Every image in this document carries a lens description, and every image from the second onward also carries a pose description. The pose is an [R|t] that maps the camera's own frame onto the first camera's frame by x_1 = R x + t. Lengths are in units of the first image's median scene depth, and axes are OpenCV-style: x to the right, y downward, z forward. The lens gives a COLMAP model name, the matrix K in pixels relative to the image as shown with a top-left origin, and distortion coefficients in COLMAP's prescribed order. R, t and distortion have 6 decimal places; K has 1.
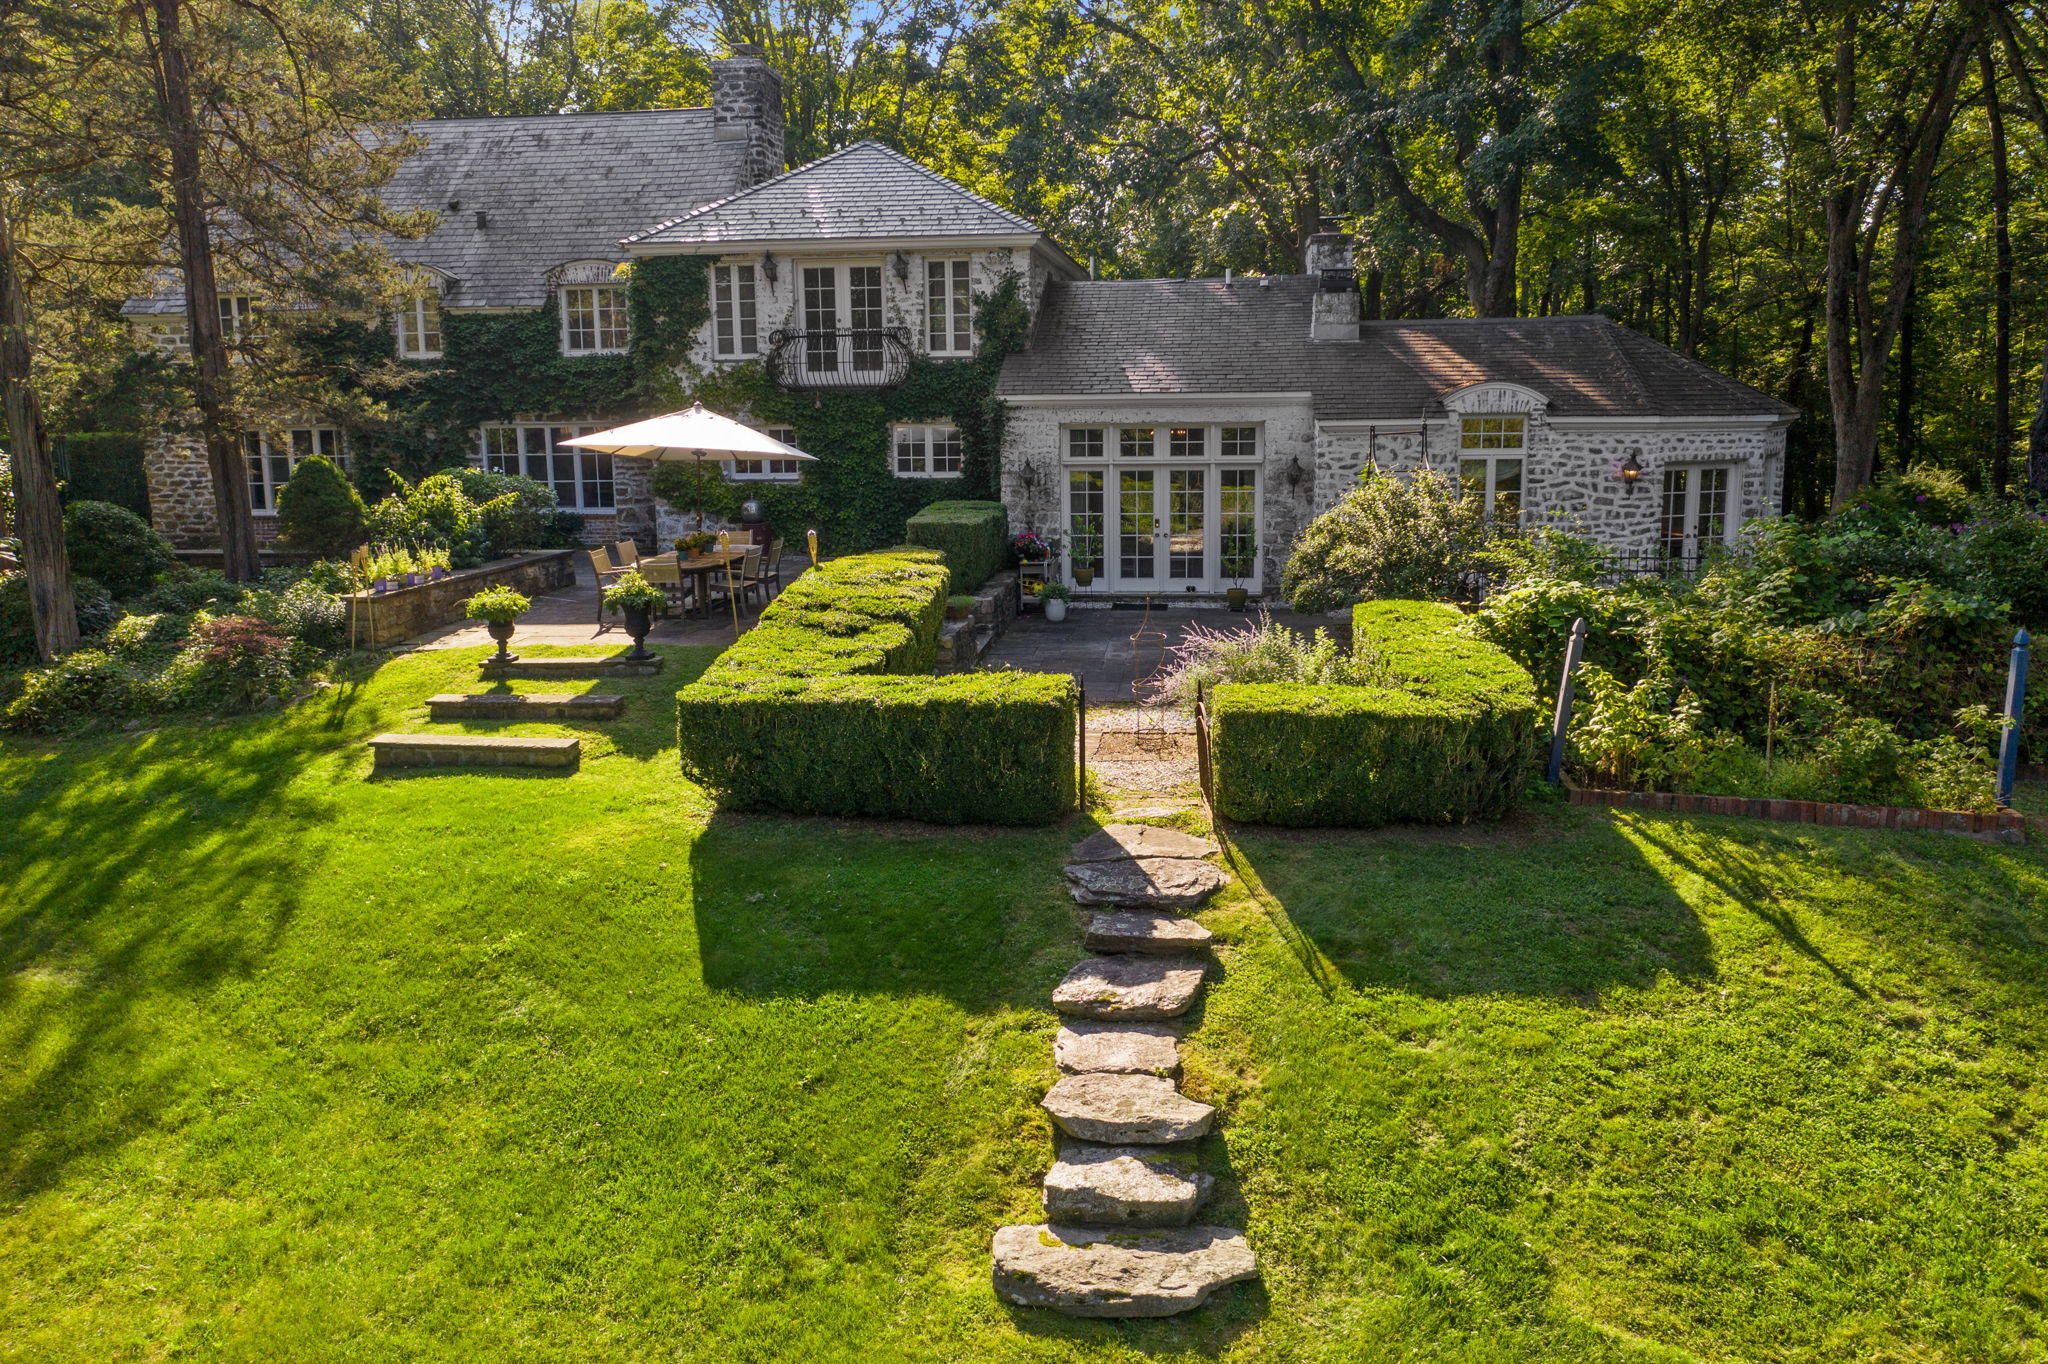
lens RADIAL K [[1611.0, 0, 1024.0], [0, 1611.0, 682.0], [0, 0, 1]] dist [0.004168, 0.000559]
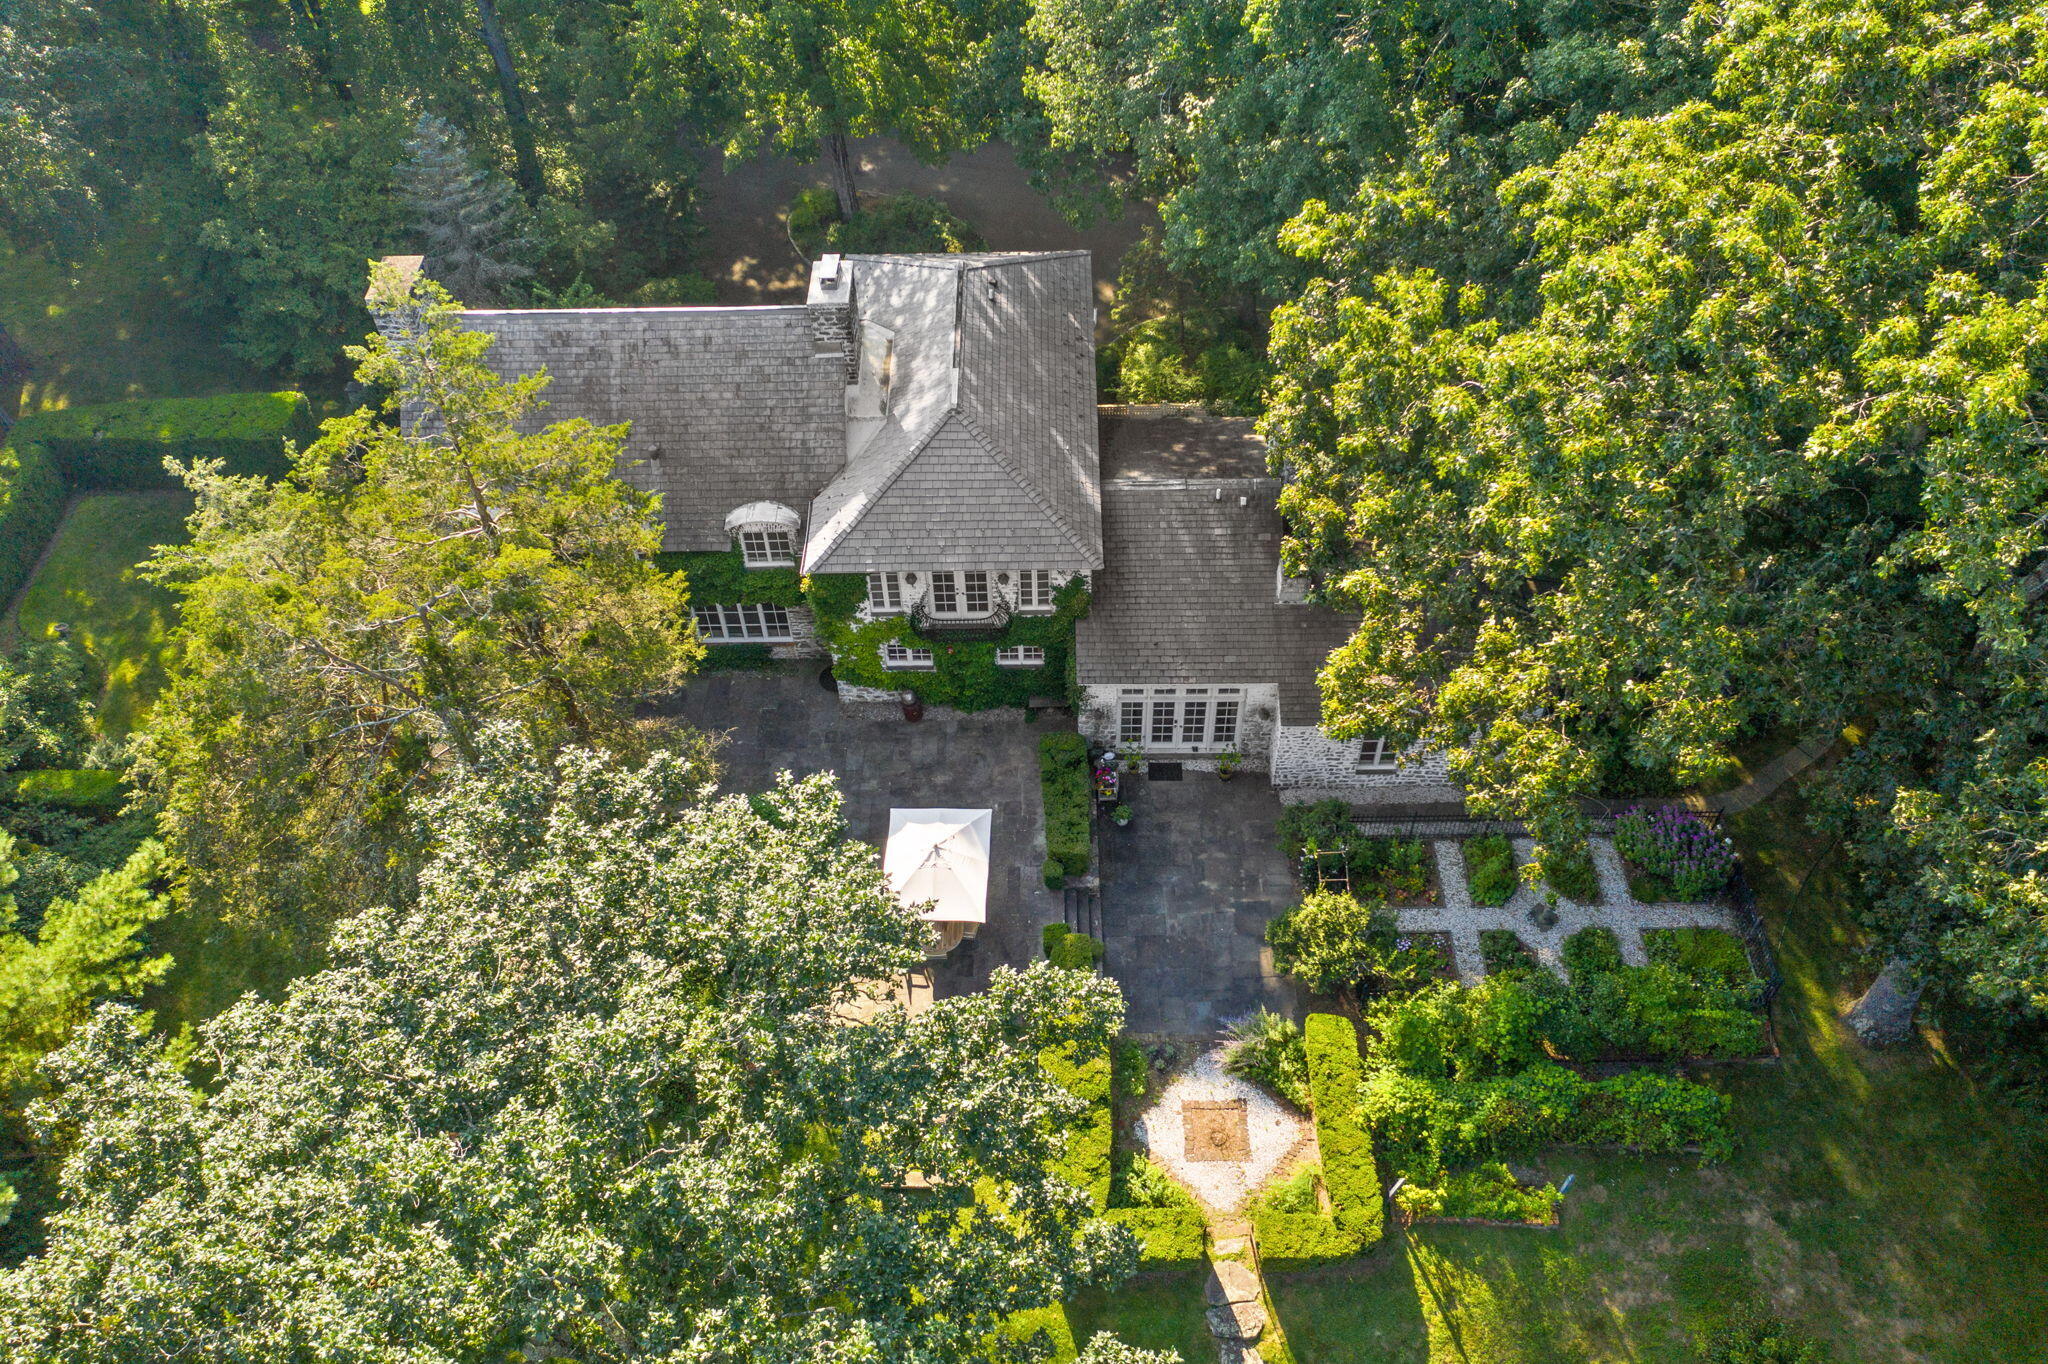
lens RADIAL K [[1611.0, 0, 1024.0], [0, 1611.0, 682.0], [0, 0, 1]] dist [0.004168, 0.000559]
pose [[0.993716, -0.094046, 0.060692, -0.152290], [0.036550, 0.785162, 0.618211, -1.066607], [-0.105794, -0.612108, 0.783665, -0.201110]]
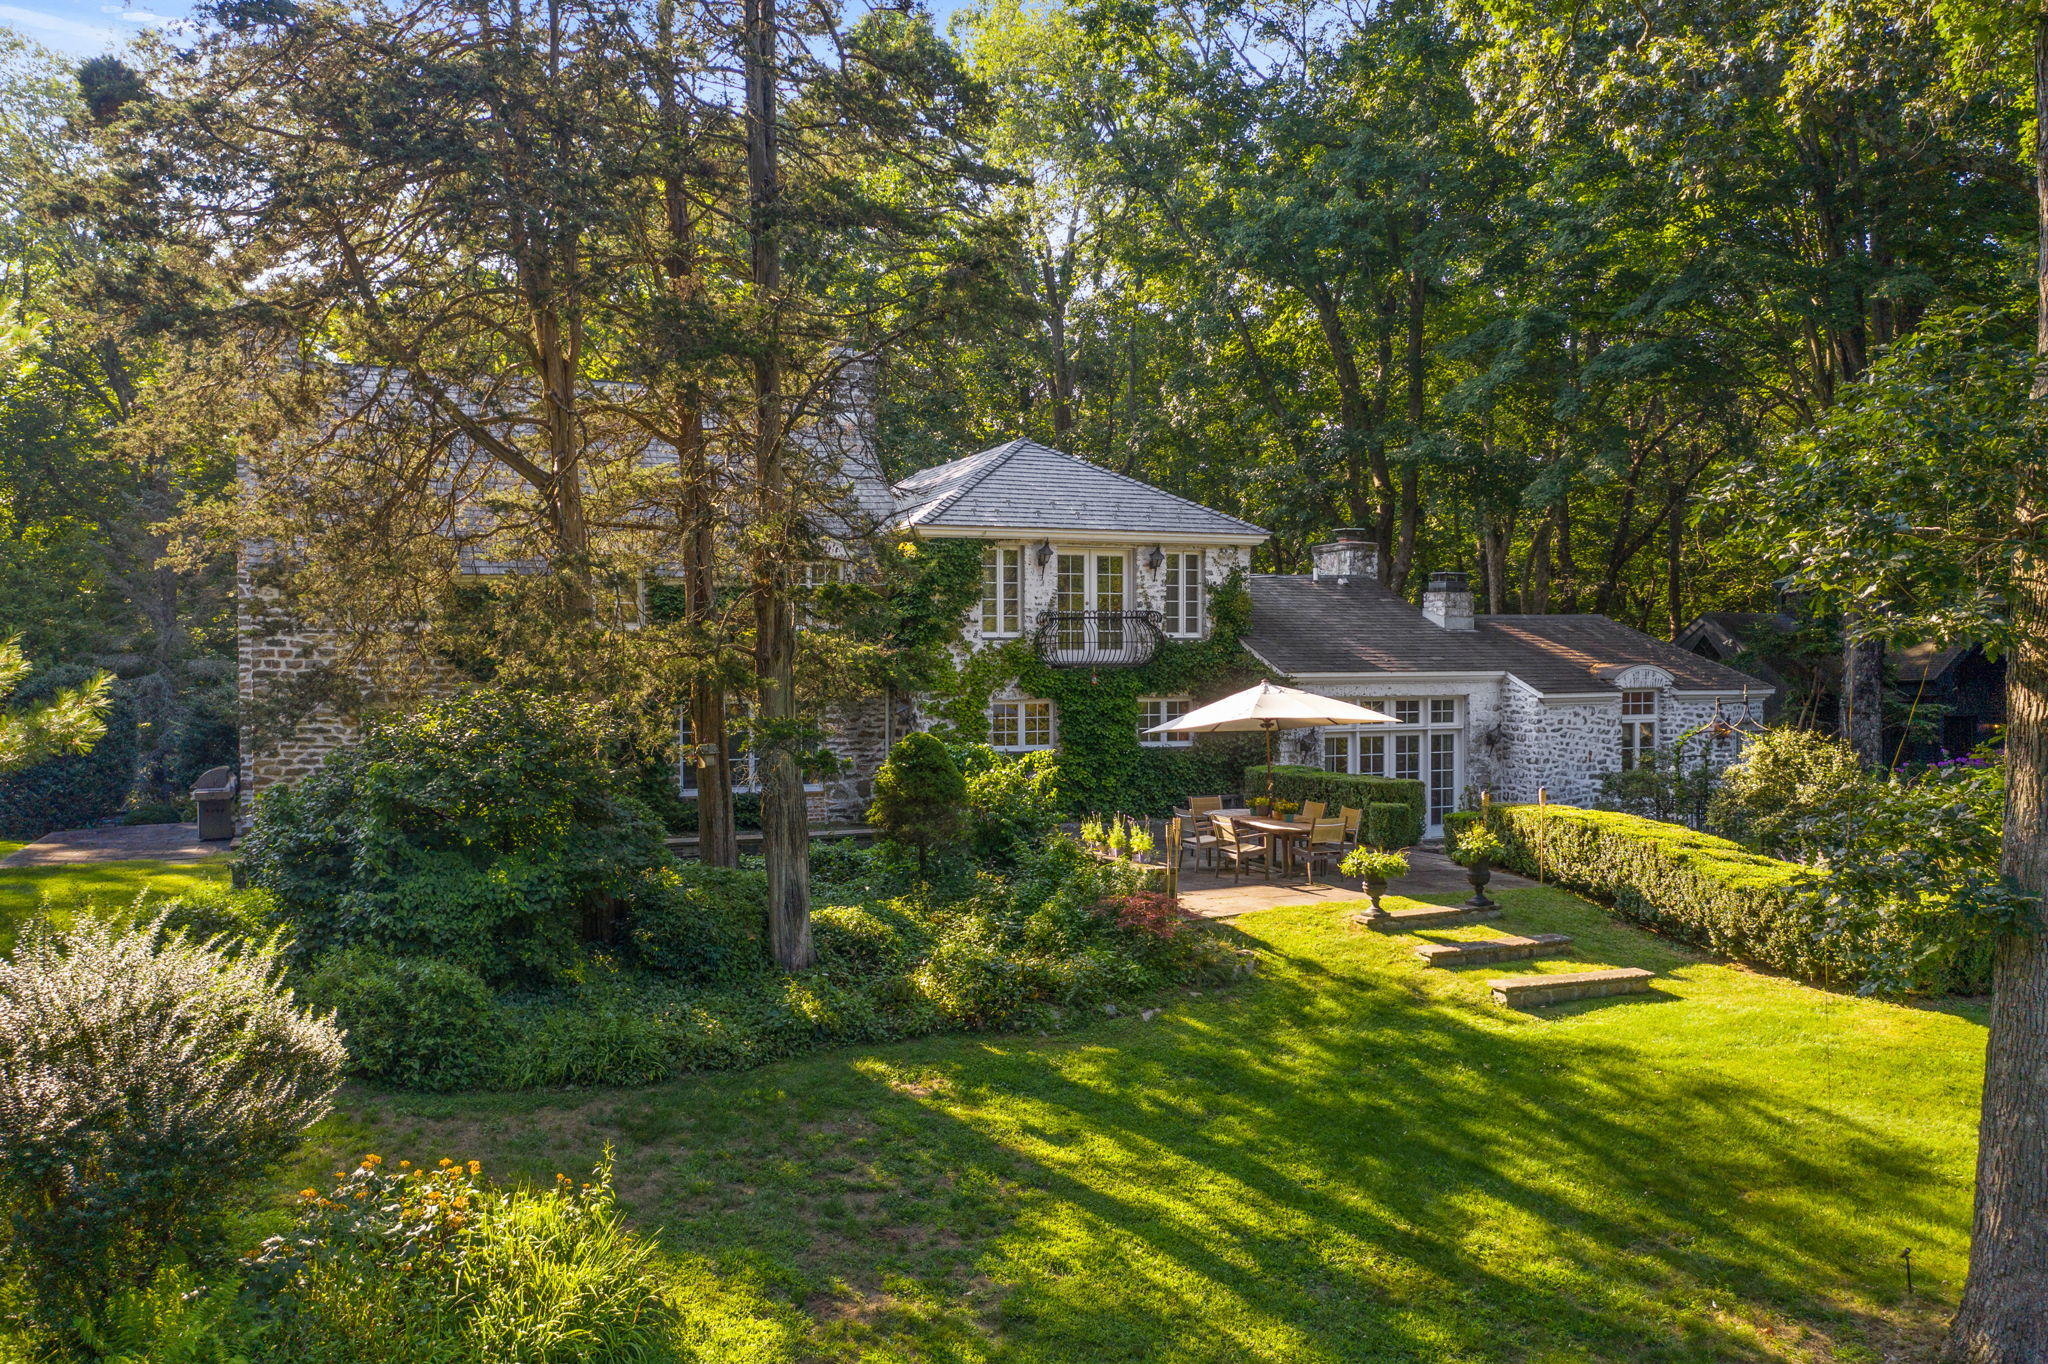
lens RADIAL K [[1611.0, 0, 1024.0], [0, 1611.0, 682.0], [0, 0, 1]] dist [0.004168, 0.000559]
pose [[0.879325, 0.001964, 0.476218, -0.670757], [0.080252, 0.985079, -0.152245, -0.012228], [-0.469412, 0.172090, 0.866047, 0.097470]]
